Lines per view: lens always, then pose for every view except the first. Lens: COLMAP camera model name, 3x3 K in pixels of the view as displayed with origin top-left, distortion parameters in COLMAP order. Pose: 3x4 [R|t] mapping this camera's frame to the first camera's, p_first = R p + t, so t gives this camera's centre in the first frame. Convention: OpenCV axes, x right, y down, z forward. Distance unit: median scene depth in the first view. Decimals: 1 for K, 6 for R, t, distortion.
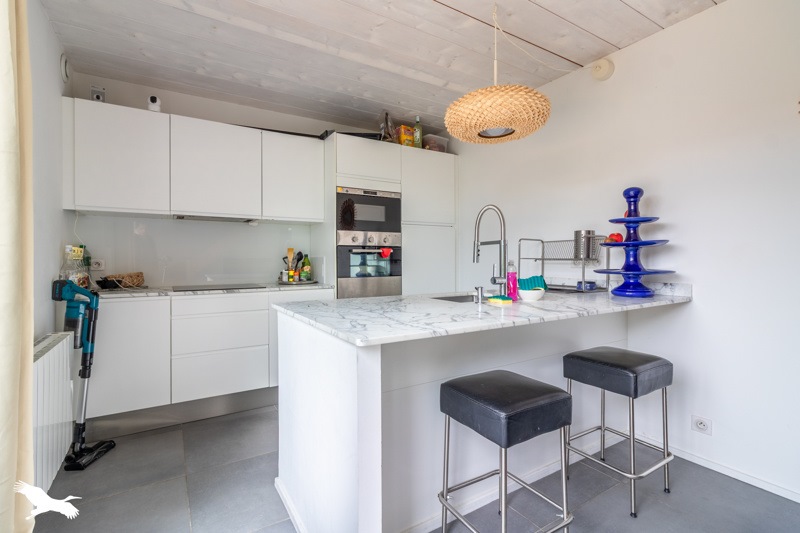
lens RADIAL K [[375.6, 0, 399.3], [0, 375.6, 262.2], [0, 0, 1]] dist [-0.001032, 0.000018]
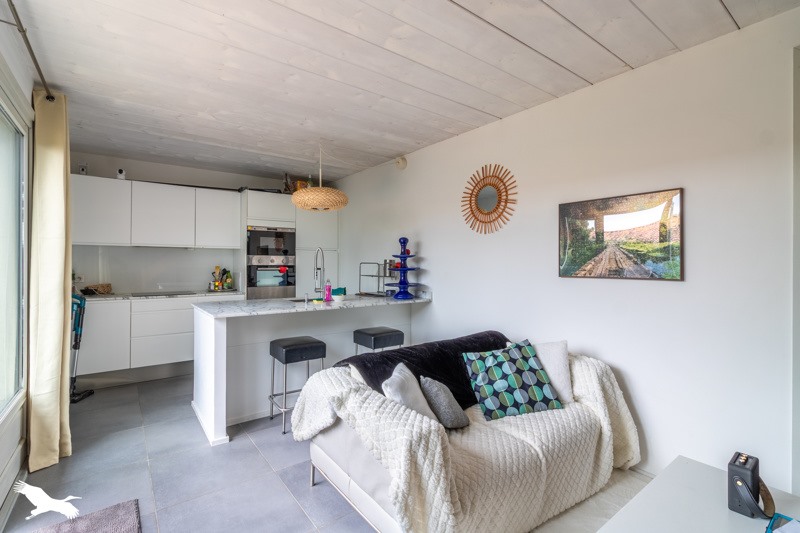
lens RADIAL K [[366.0, 0, 382.5], [0, 366.0, 263.1], [0, 0, 1]] dist [-0.001394, 0.000070]
pose [[0.997879, 0.004236, 0.064963, 0.313934], [-0.003395, 0.999909, -0.013052, -0.041984], [-0.065013, 0.012804, 0.997802, -0.549295]]
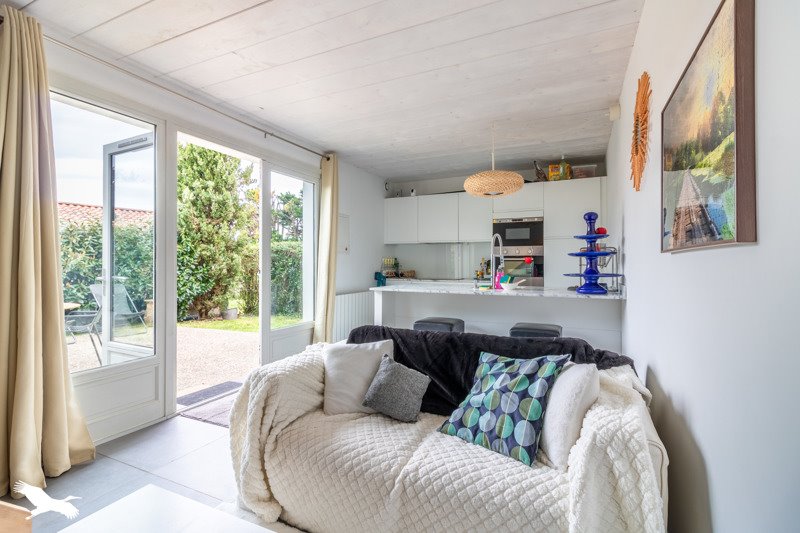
lens RADIAL K [[351.9, 0, 400.0], [0, 351.9, 266.5], [0, 0, 1]] dist [-0.001048, -0.000005]
pose [[0.571002, 0.007926, -0.820910, 0.967094], [-0.006978, 0.999964, 0.004801, -0.004789], [0.820919, 0.002987, 0.571037, -0.218081]]
